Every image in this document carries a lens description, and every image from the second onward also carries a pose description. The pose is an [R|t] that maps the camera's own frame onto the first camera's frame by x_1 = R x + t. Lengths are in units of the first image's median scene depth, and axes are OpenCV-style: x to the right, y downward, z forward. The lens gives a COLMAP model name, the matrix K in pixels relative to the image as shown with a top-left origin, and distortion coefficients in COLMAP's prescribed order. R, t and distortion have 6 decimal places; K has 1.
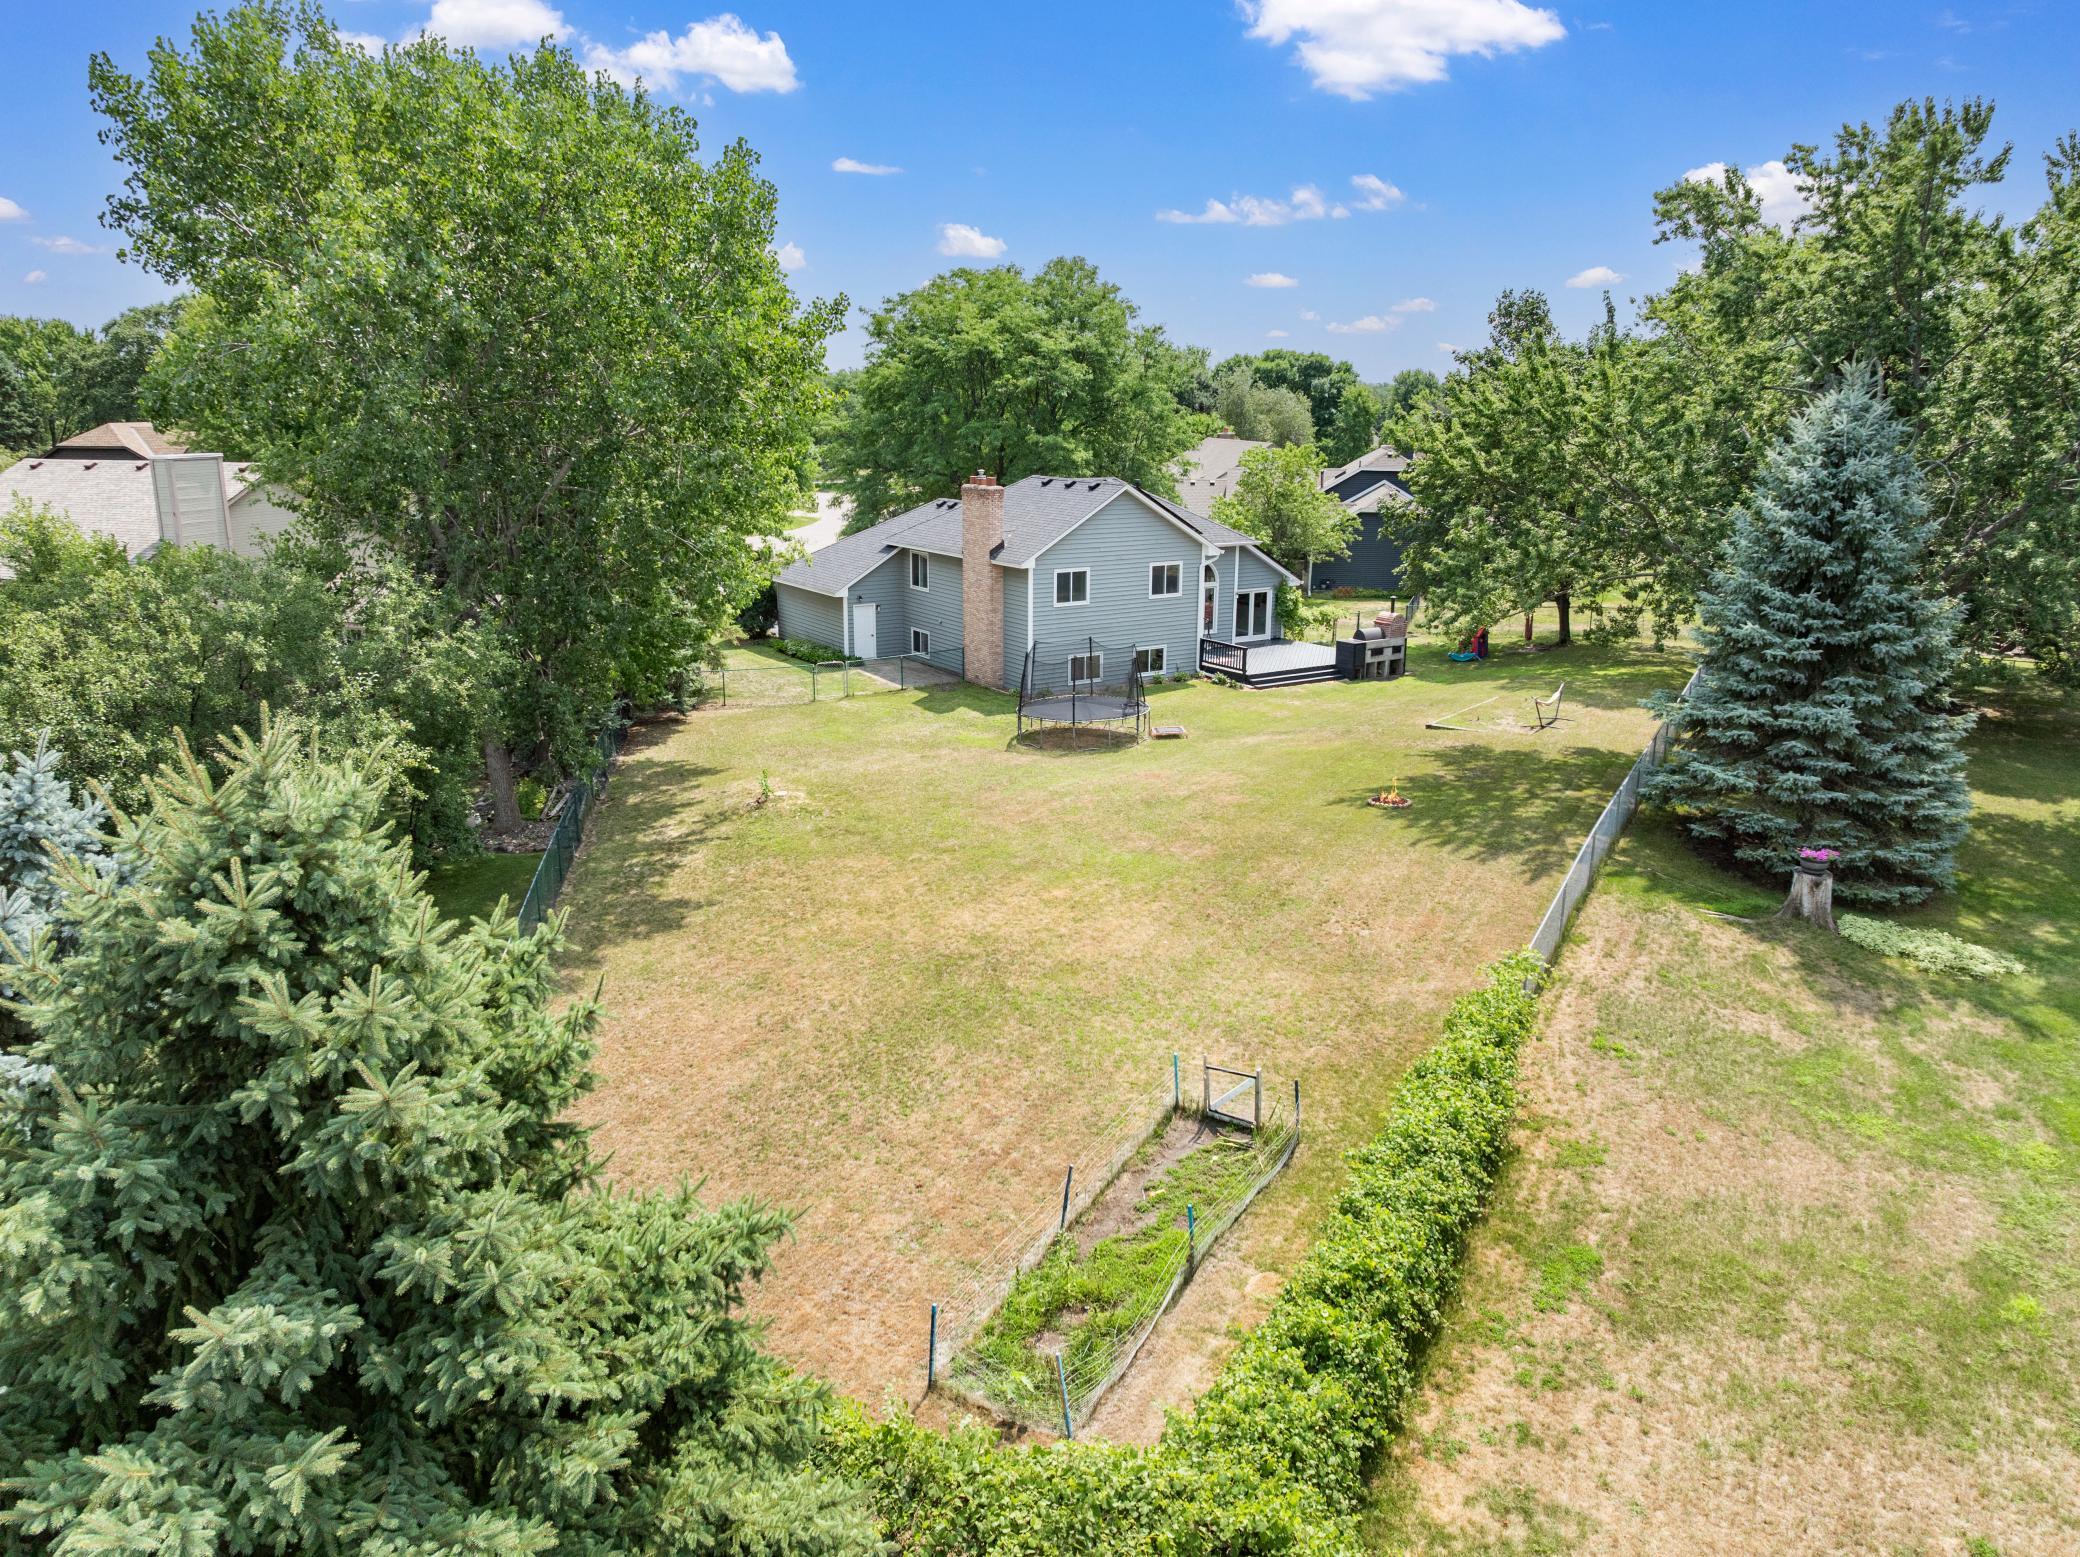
lens RADIAL K [[1455.4, 0, 1045.1], [0, 1455.4, 775.7], [0, 0, 1]] dist [-0.031881, -0.009189]
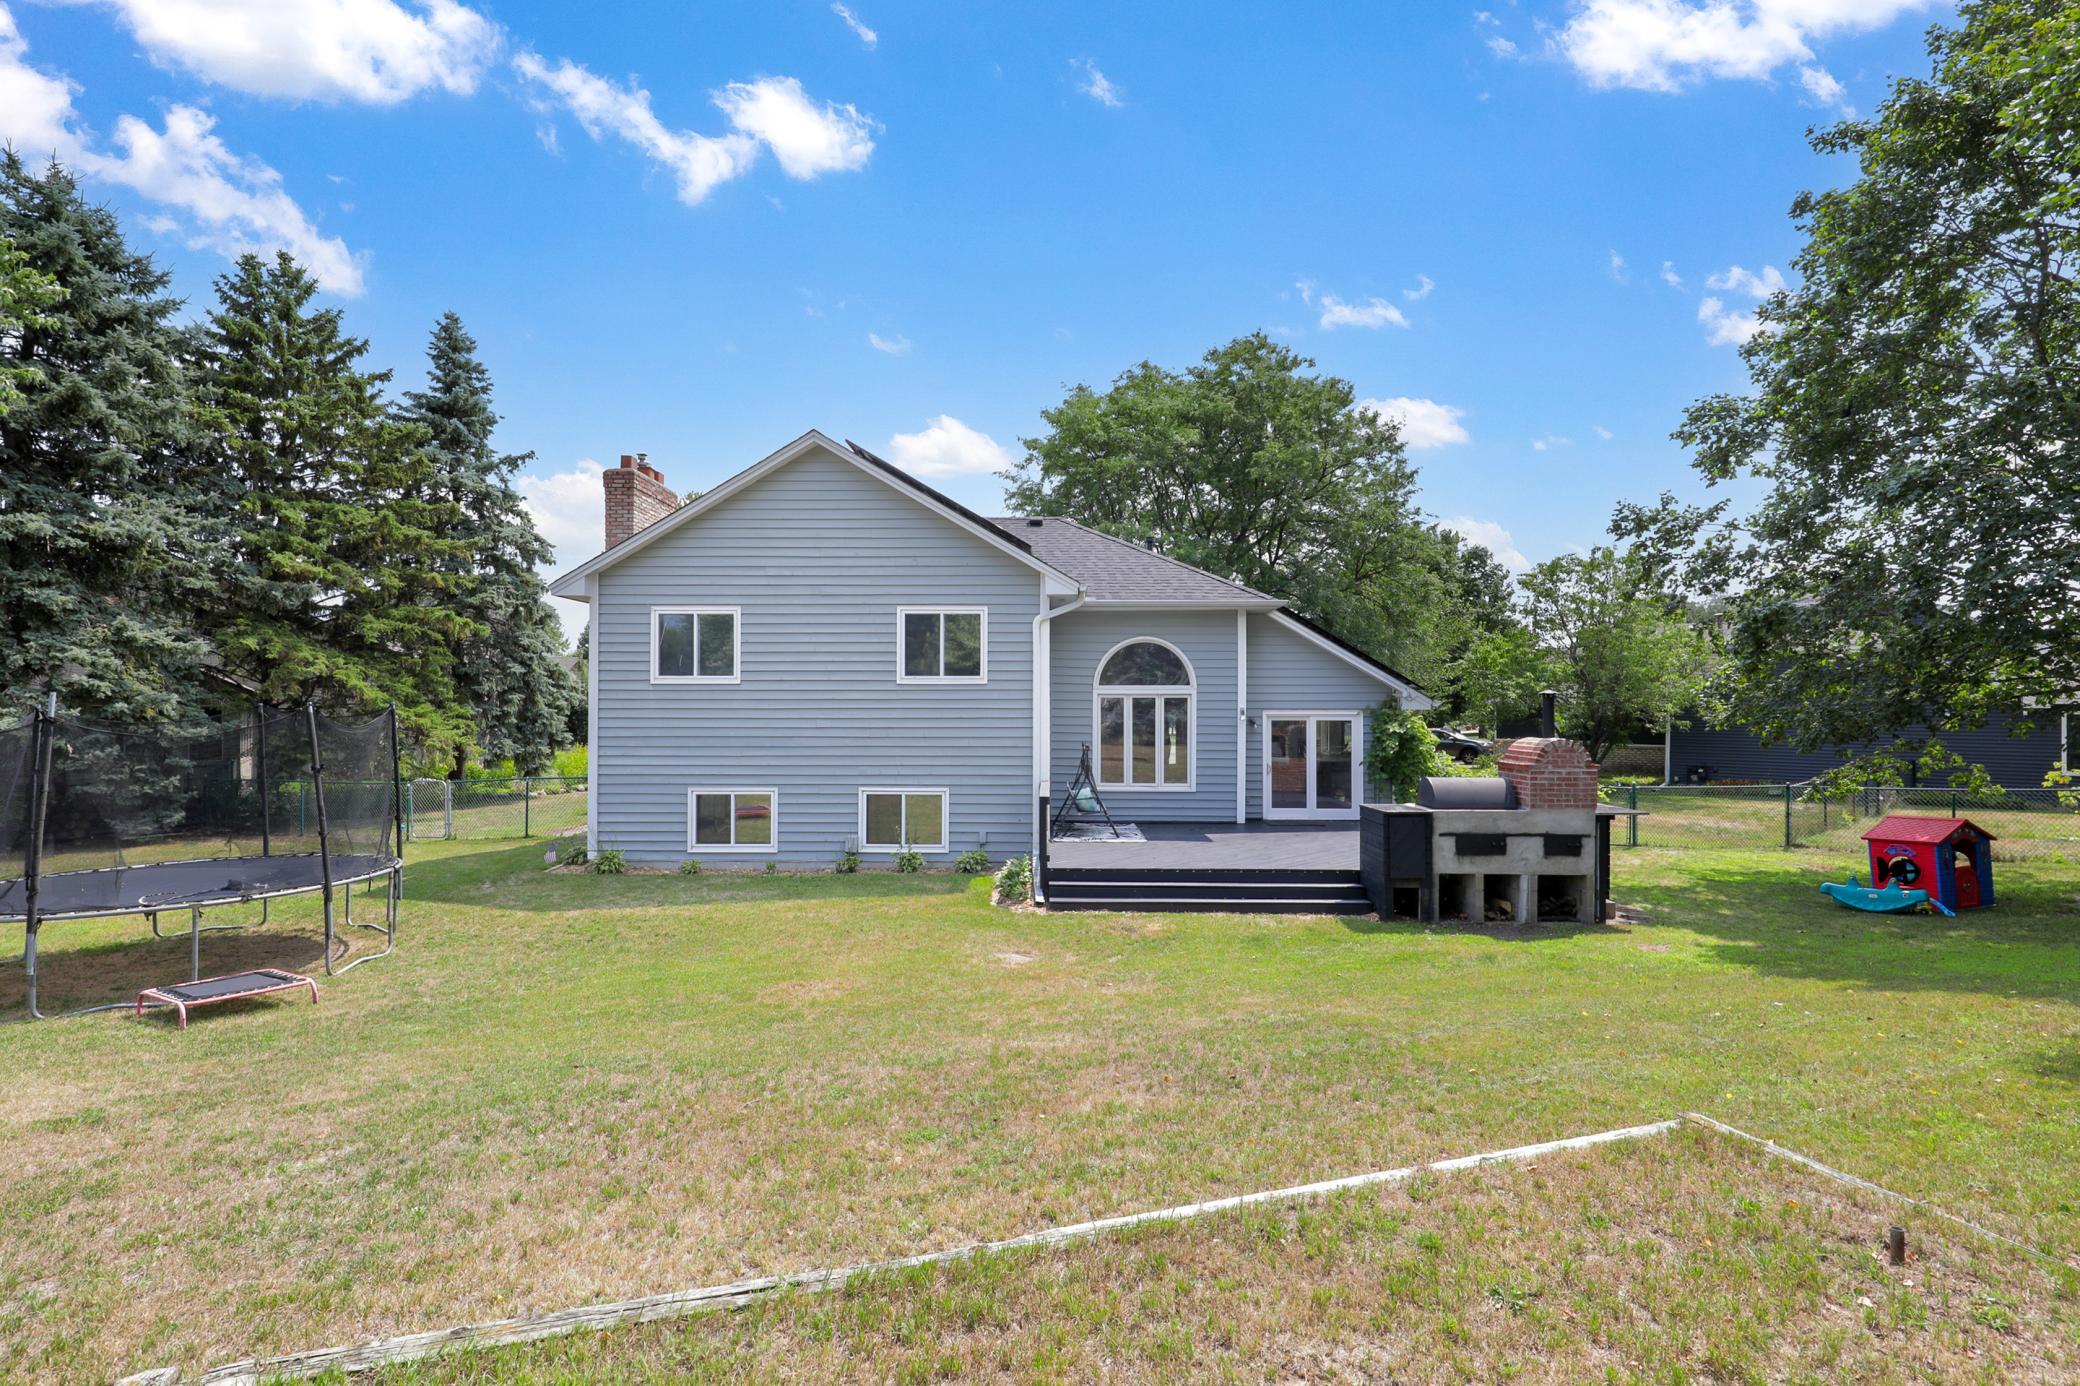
lens RADIAL K [[946.8, 0, 1040.3], [0, 946.8, 698.3], [0, 0, 1]] dist [0.002165, 0.000727]
pose [[0.828189, -0.008316, -0.560387, 0.264837], [-0.137580, 0.966278, -0.217667, -0.055266], [0.543299, 0.257367, 0.799117, 0.749124]]
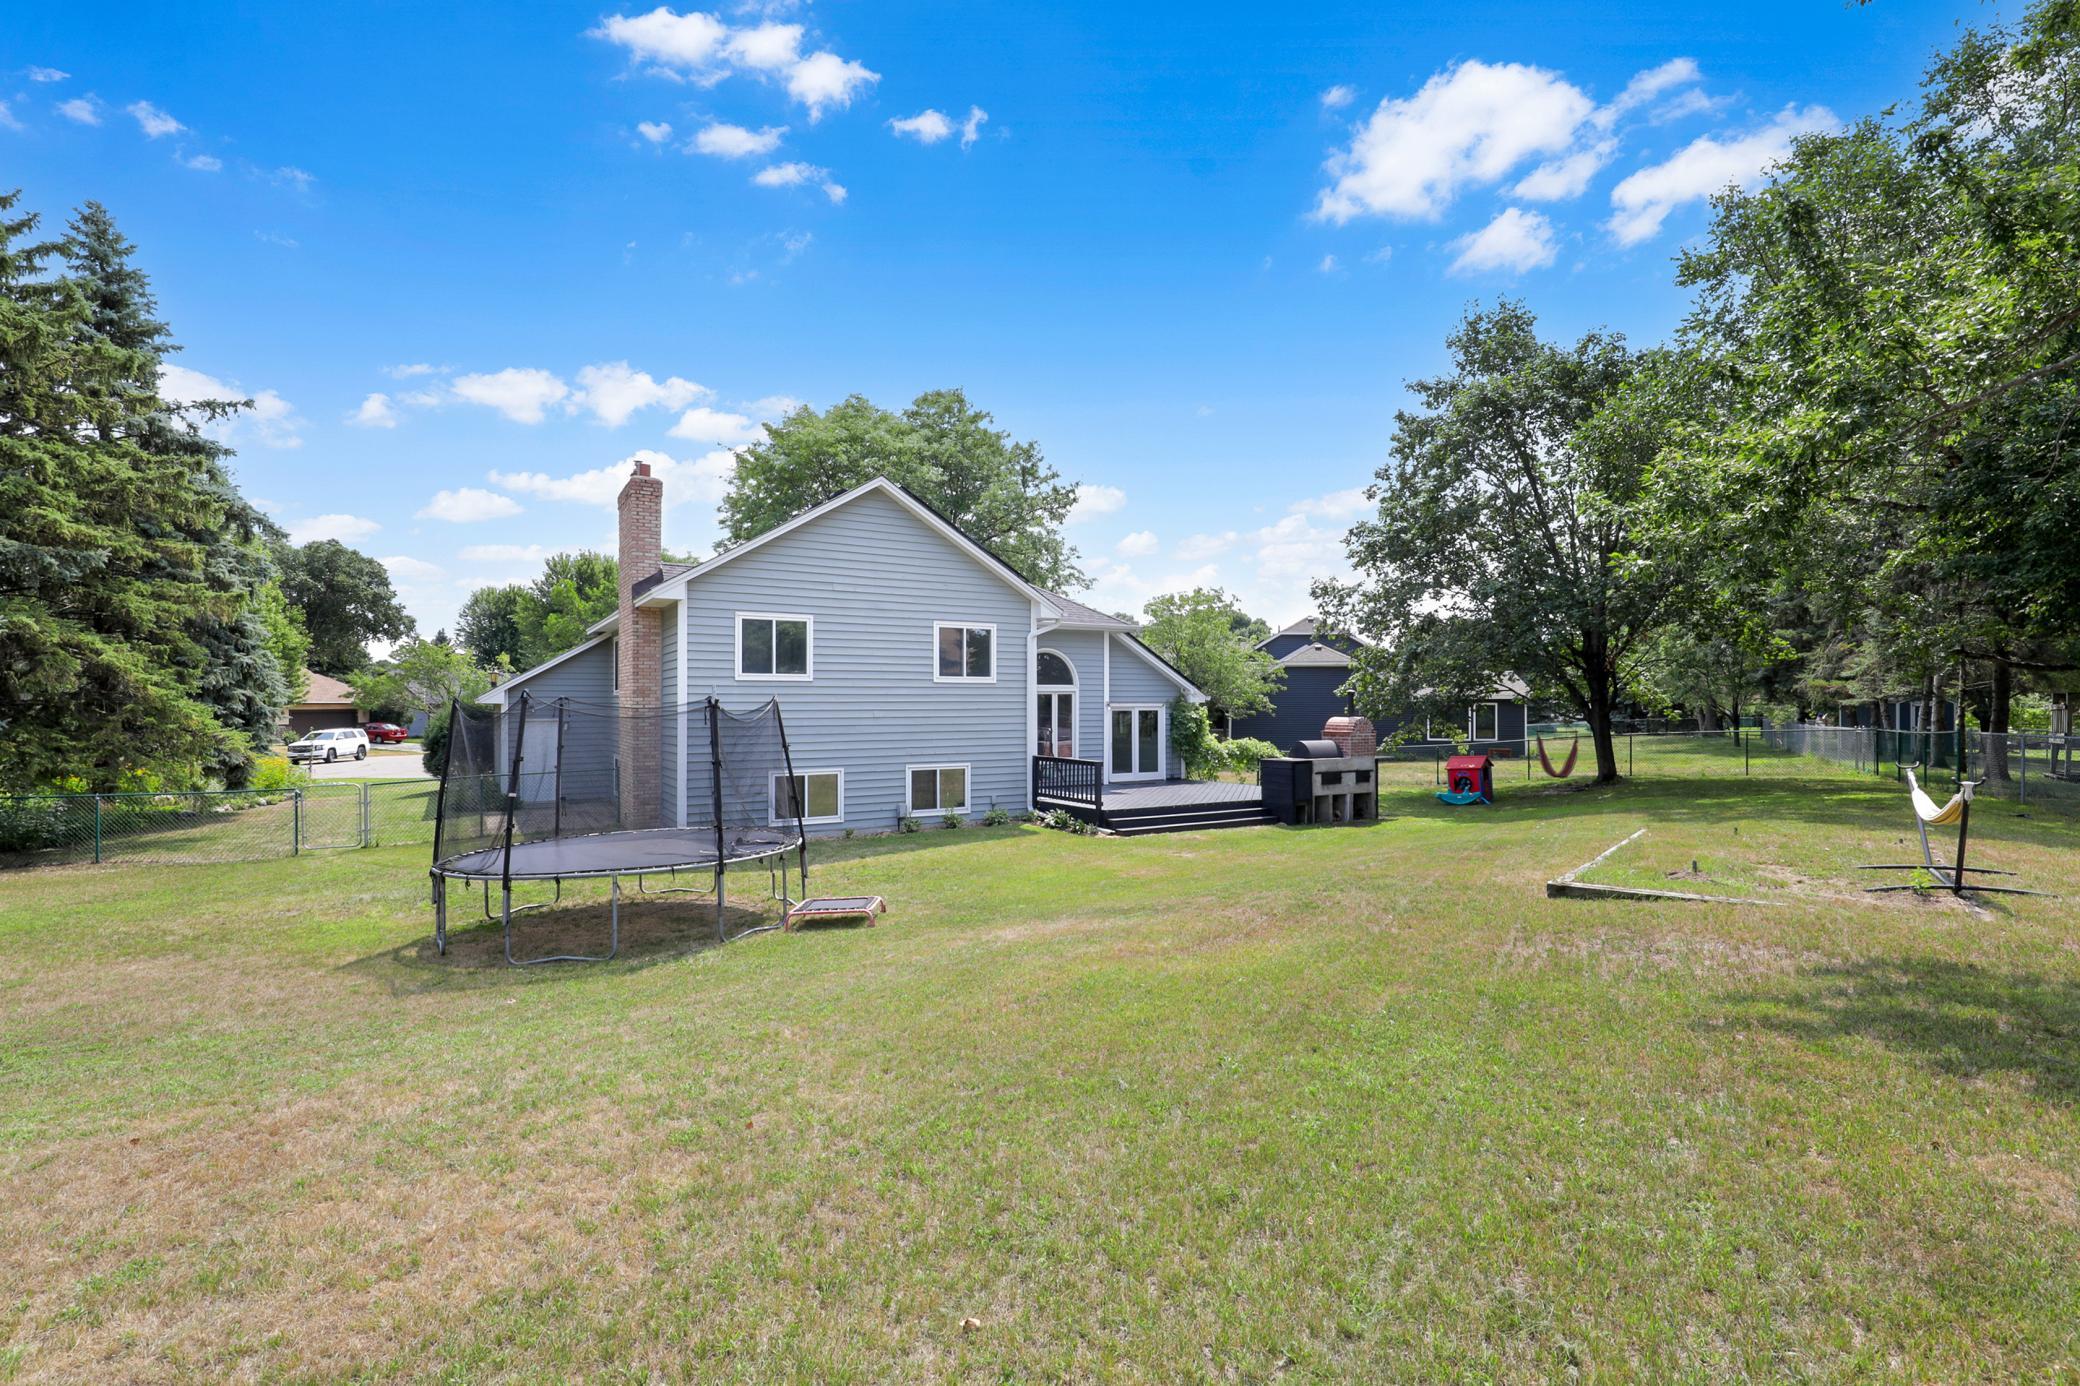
lens RADIAL K [[960.8, 0, 1037.8], [0, 960.8, 699.2], [0, 0, 1]] dist [0.002482, -0.000278]
pose [[0.999431, -0.007121, -0.032961, 0.120127], [-0.001537, 0.966810, -0.255491, -0.015479], [0.033687, 0.255397, 0.966249, 0.599912]]
